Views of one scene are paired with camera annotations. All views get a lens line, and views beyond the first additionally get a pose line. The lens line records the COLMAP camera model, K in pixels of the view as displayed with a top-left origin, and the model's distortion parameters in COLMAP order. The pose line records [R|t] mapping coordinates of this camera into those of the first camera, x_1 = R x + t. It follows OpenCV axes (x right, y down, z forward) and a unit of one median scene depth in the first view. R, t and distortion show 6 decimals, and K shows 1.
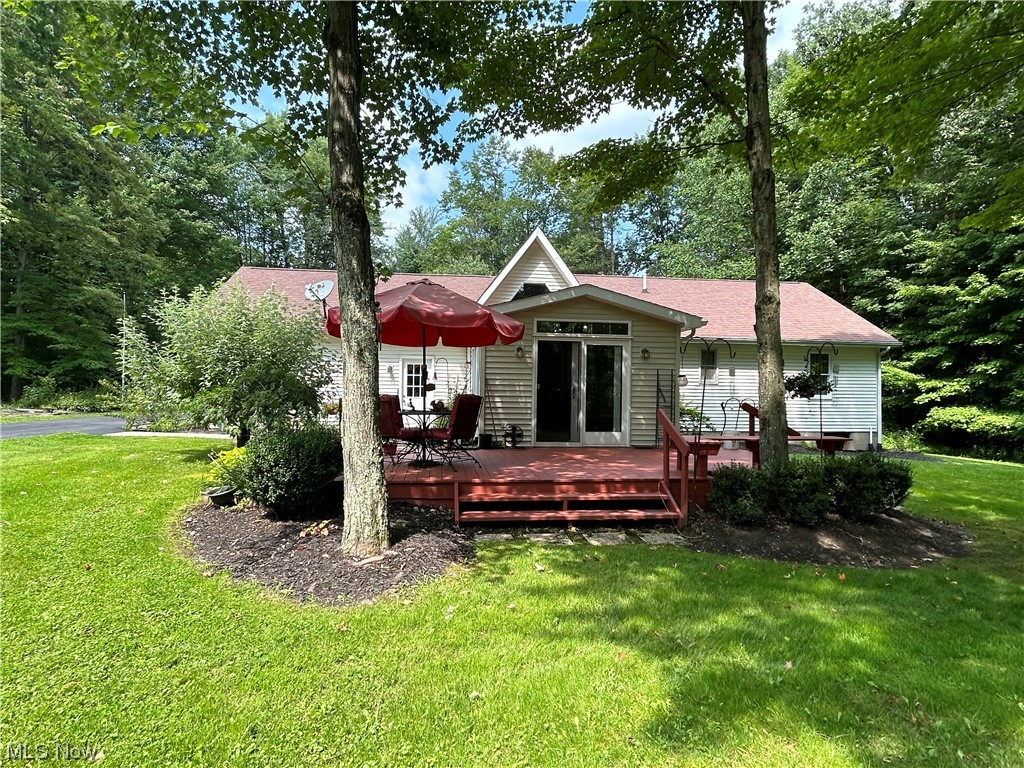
lens RADIAL K [[565.9, 0, 511.7], [0, 565.9, 377.0], [0, 0, 1]] dist [-0.000380, 0.000893]
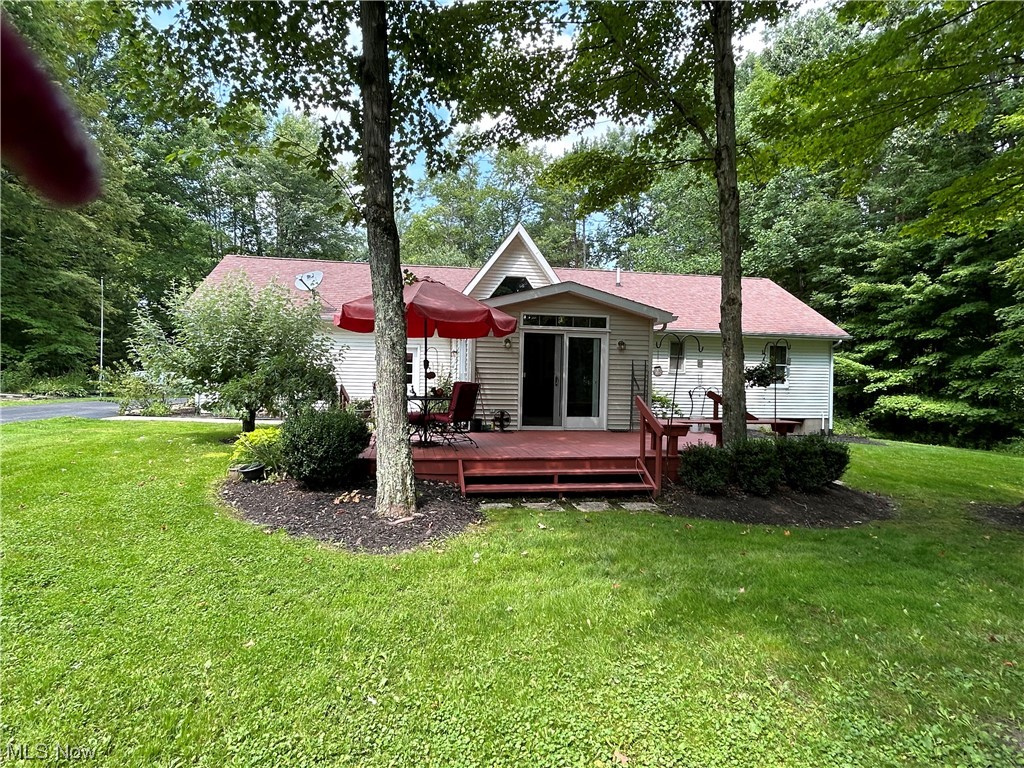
lens RADIAL K [[565.9, 0, 511.7], [0, 565.9, 377.0], [0, 0, 1]] dist [-0.000380, 0.000893]
pose [[0.998489, 0.006112, 0.054603, -0.041408], [-0.007315, 0.999734, 0.021869, -0.003352], [-0.054455, -0.022235, 0.998269, -0.094709]]
